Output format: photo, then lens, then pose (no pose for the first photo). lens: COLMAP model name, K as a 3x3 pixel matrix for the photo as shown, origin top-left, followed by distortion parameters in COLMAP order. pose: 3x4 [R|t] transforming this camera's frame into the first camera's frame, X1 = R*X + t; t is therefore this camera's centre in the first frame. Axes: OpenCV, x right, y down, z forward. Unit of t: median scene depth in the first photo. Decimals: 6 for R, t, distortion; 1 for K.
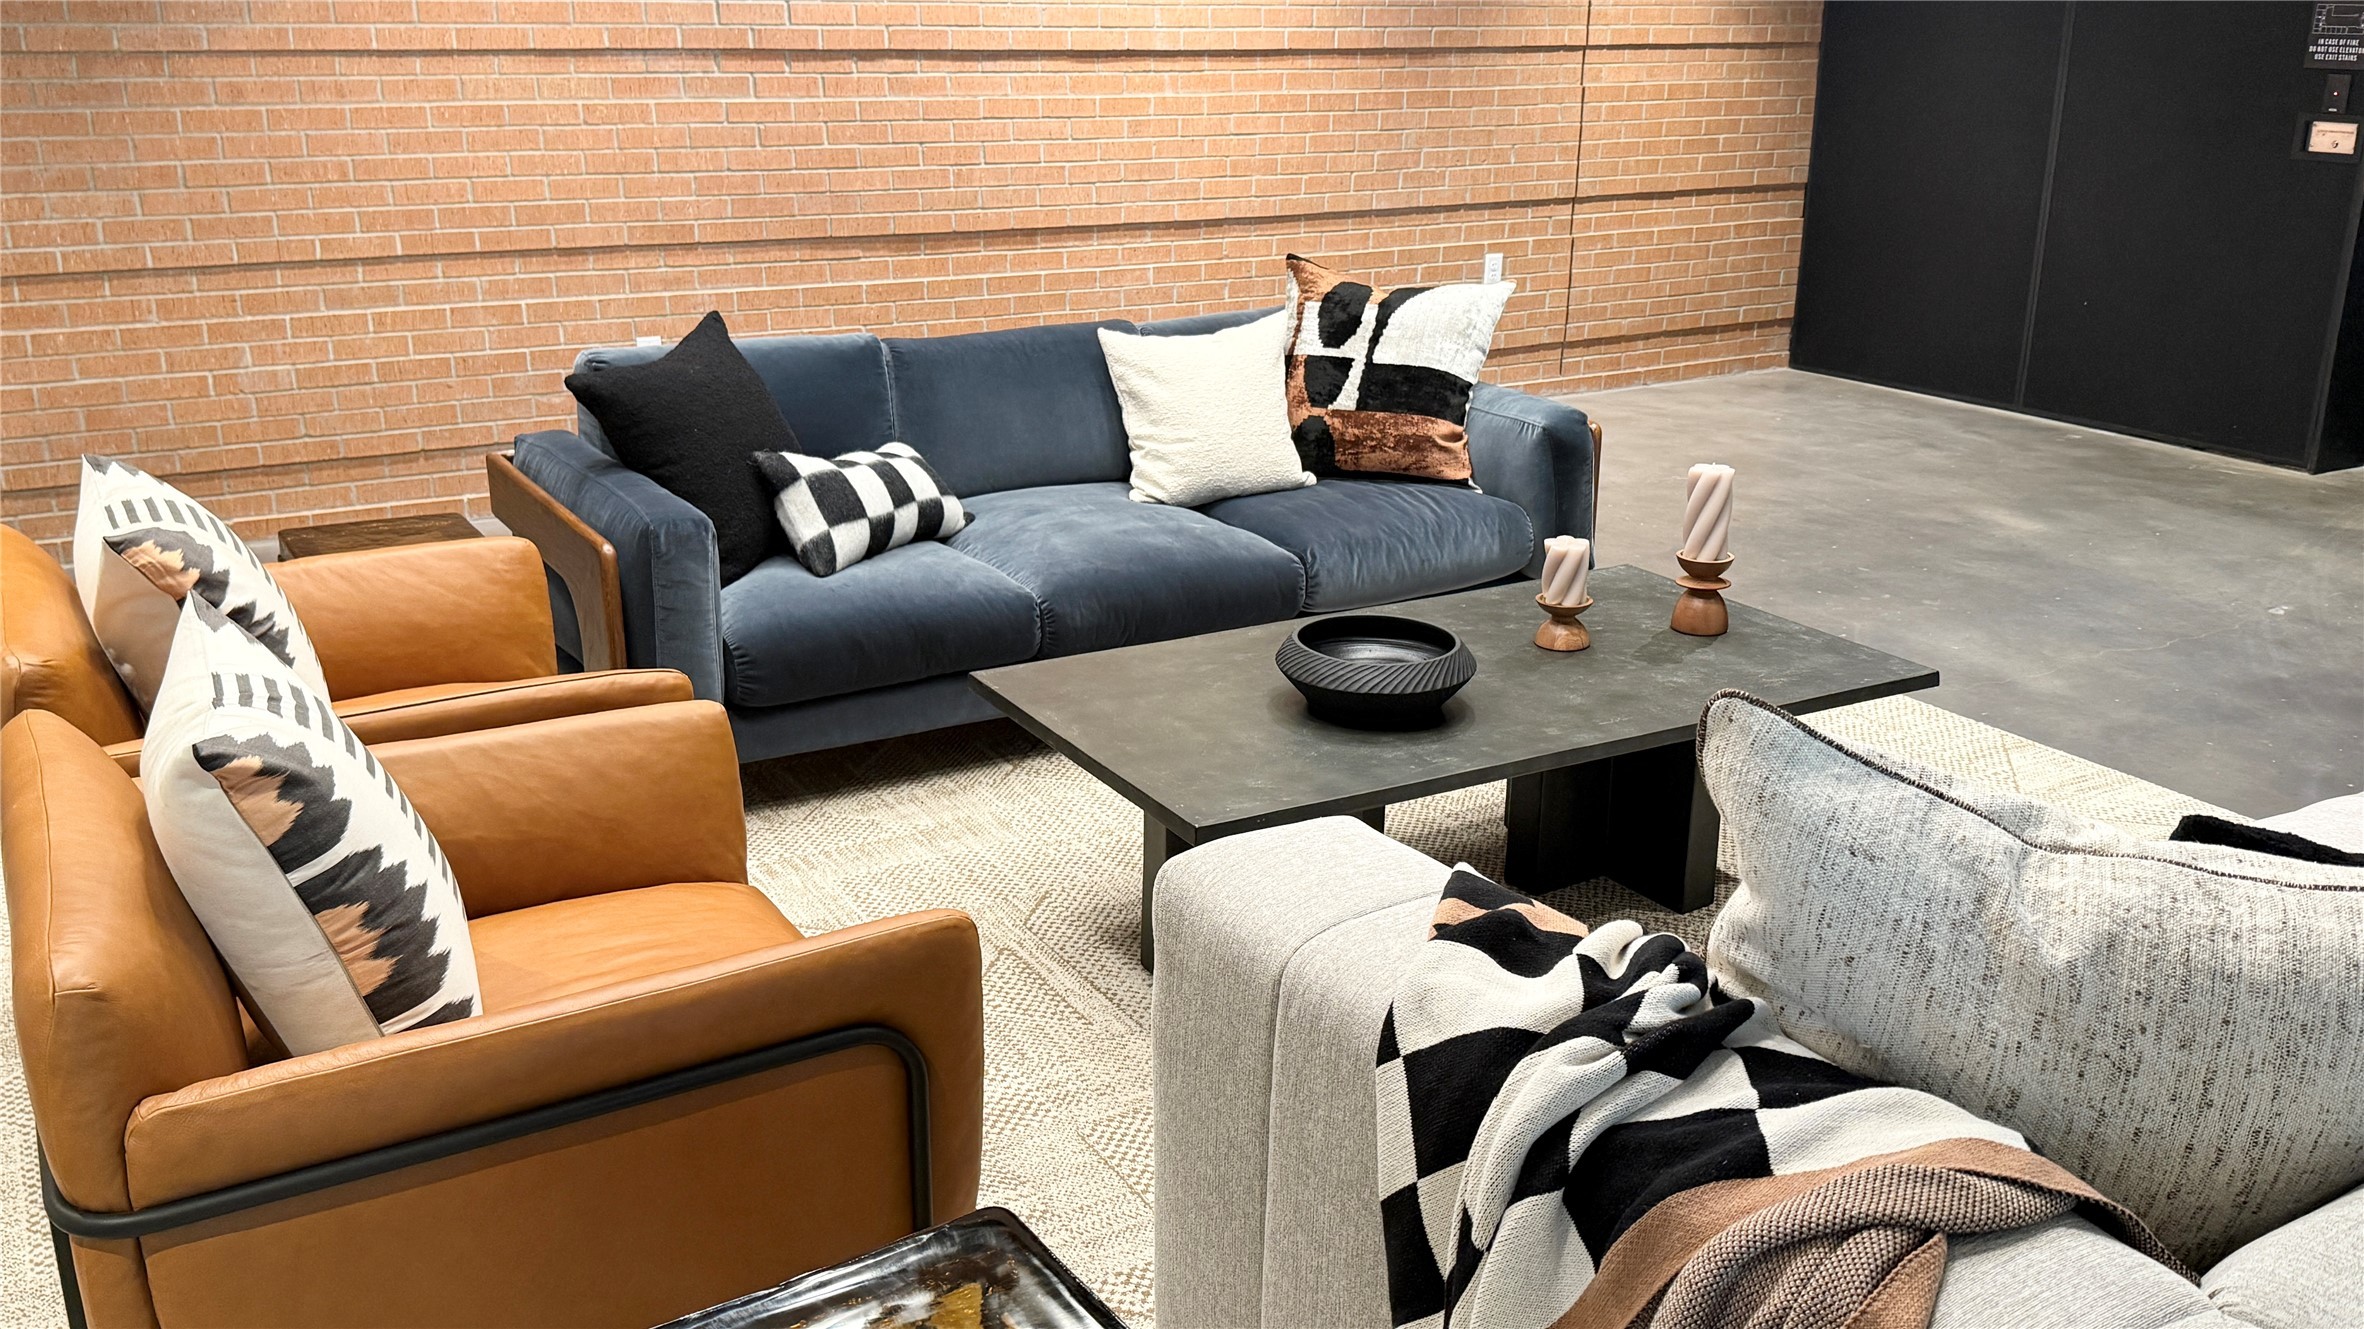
lens RADIAL K [[2020.6, 0, 1186.8], [0, 2020.6, 668.5], [0, 0, 1]] dist [0.034216, -0.011165]
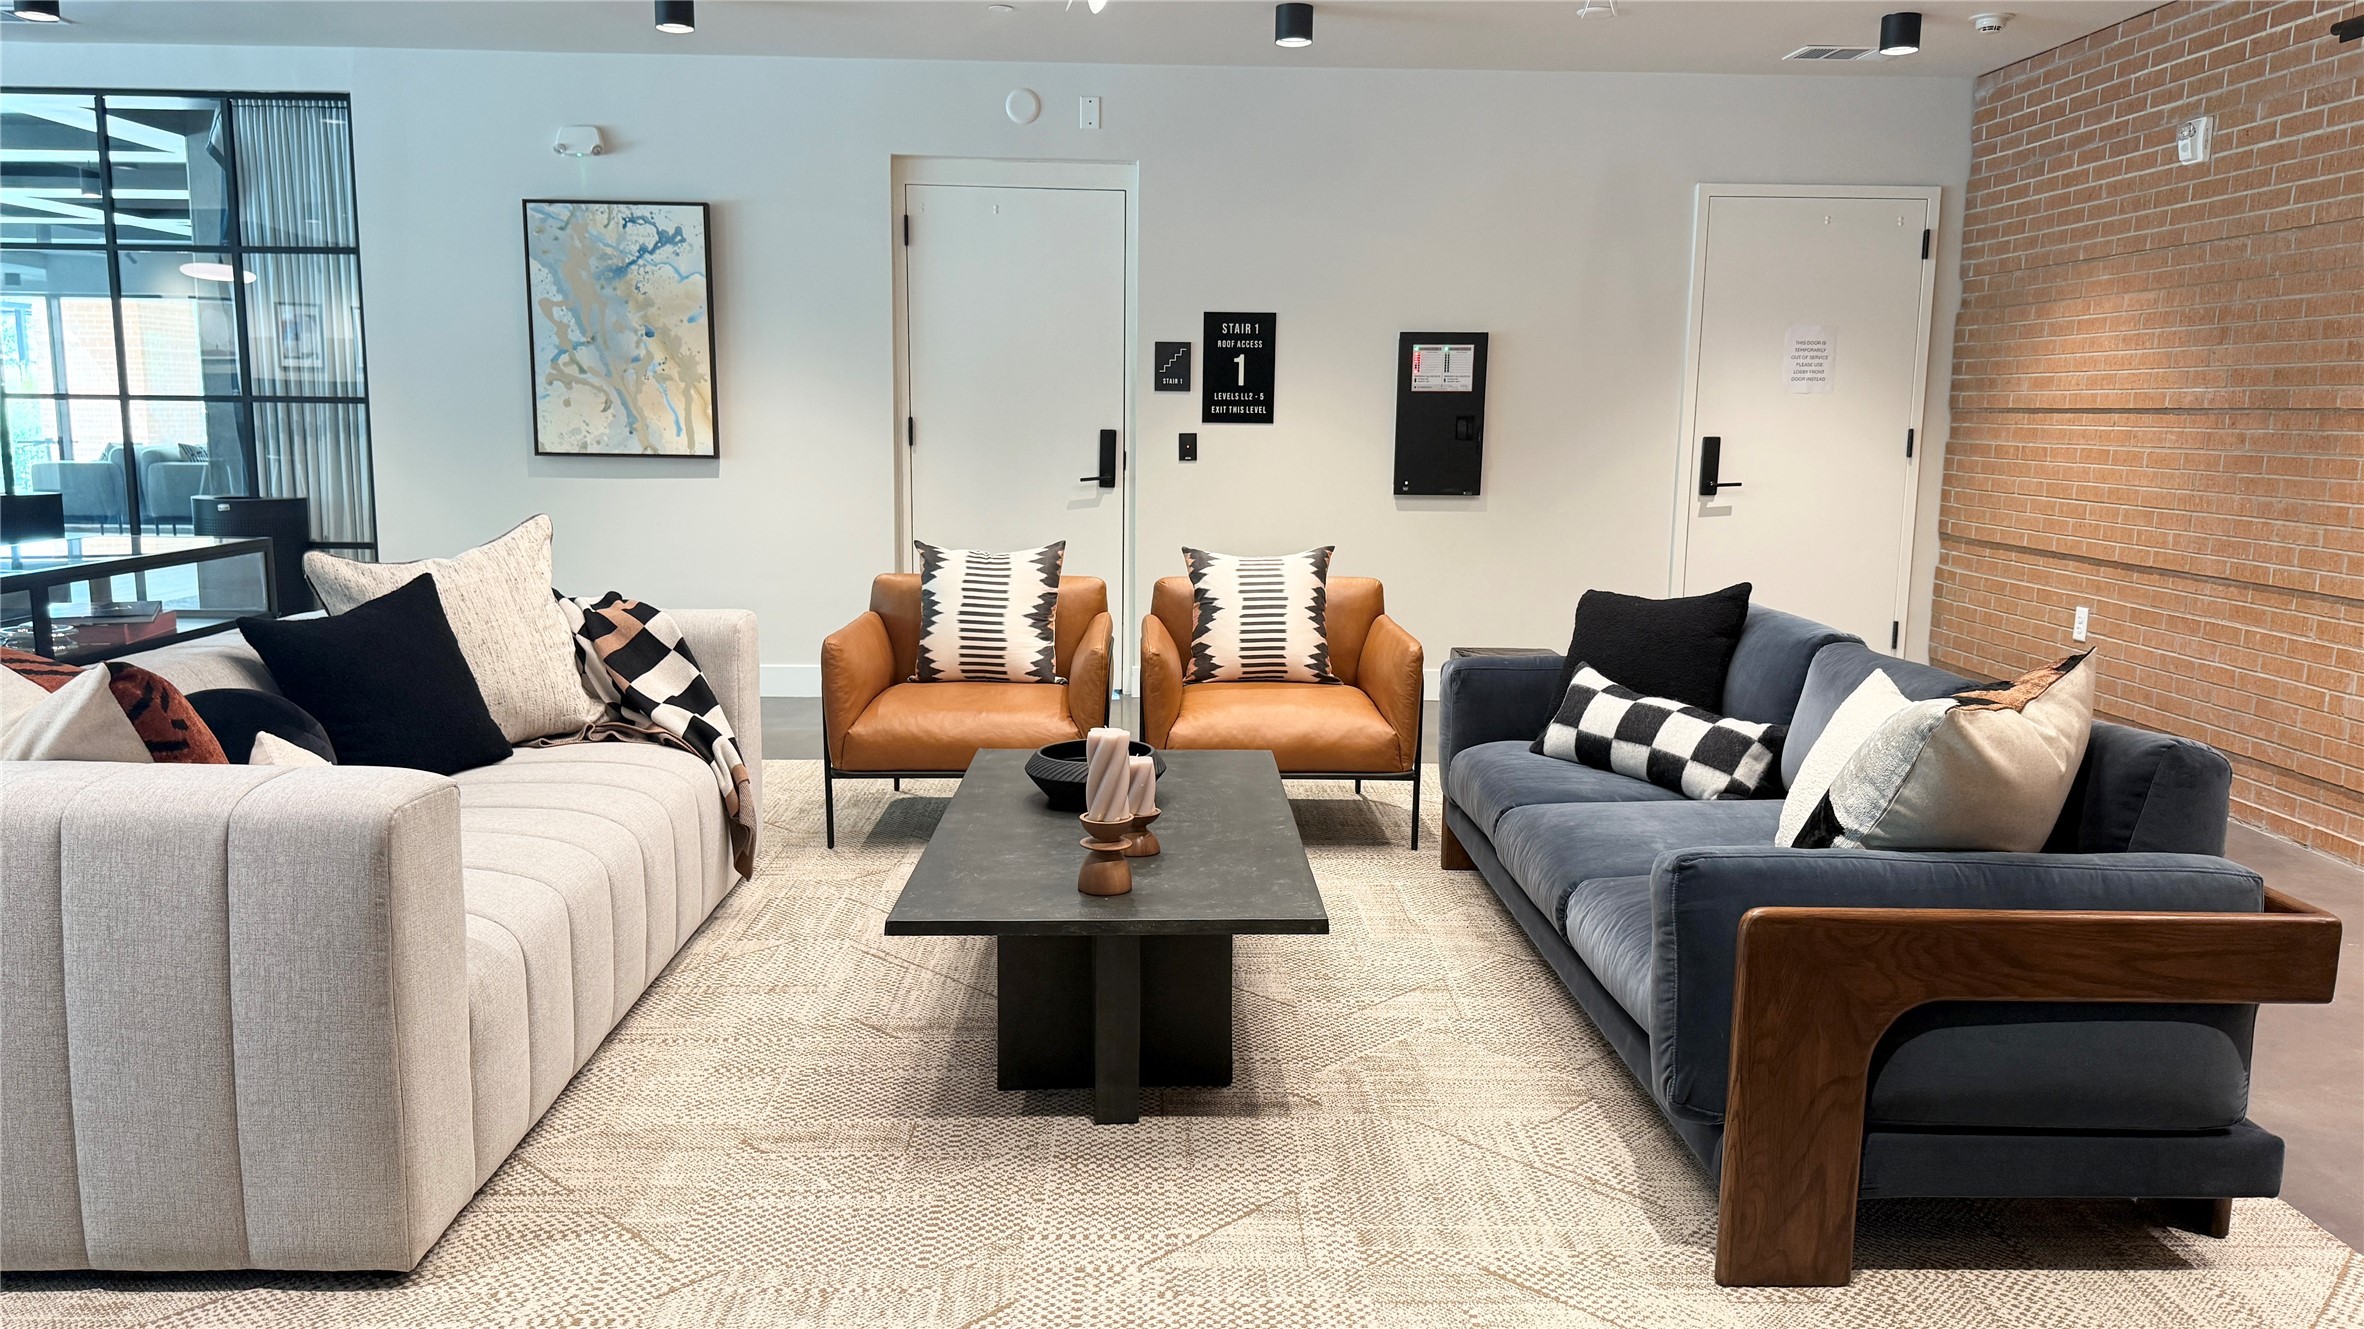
lens RADIAL K [[1674.9, 0, 1184.5], [0, 1674.9, 665.0], [0, 0, 1]] dist [0.064359, -0.076922]
pose [[-0.479858, 0.120499, -0.869032, 0.636206], [-0.295863, 0.910277, 0.289587, -0.251683], [0.825955, 0.396075, -0.401153, 0.891668]]
